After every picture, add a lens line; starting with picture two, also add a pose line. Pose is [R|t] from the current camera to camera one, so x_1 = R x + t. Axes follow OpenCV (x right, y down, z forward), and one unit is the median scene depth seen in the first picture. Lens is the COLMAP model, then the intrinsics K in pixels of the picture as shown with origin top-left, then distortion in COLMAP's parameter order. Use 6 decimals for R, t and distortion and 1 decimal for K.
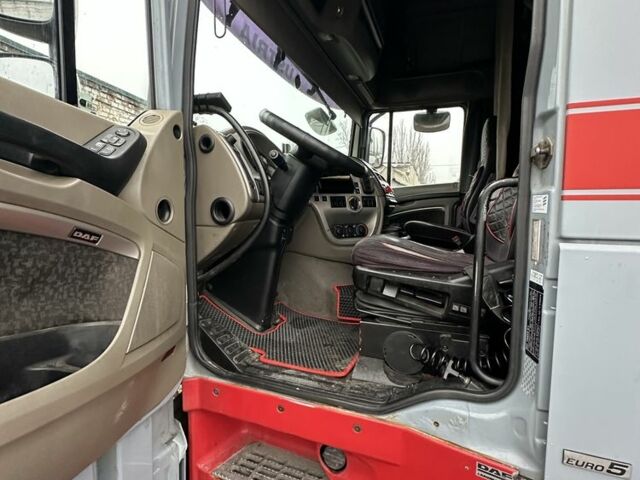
lens RADIAL K [[342.1, 0, 320.0], [0, 342.1, 240.0], [0, 0, 1]] dist [0.001893, 0.000491]
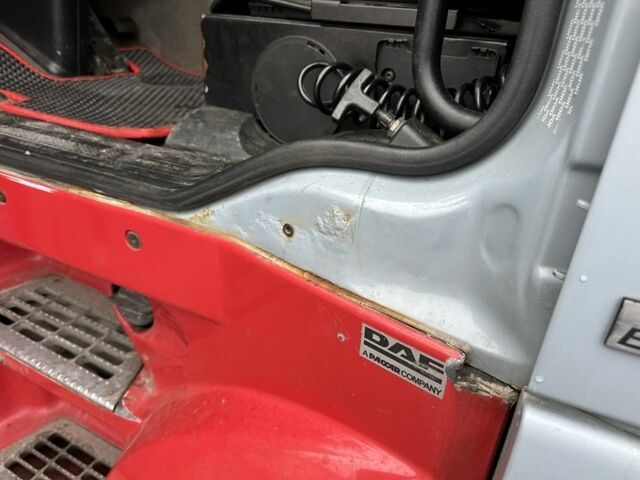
lens RADIAL K [[461.9, 0, 320.0], [0, 461.9, 240.0], [0, 0, 1]] dist [0.003377, 0.000464]
pose [[0.995680, 0.075971, -0.053383, 0.341062], [-0.051577, 0.930608, 0.362366, 0.312658], [0.077208, -0.358047, 0.930506, 0.460401]]
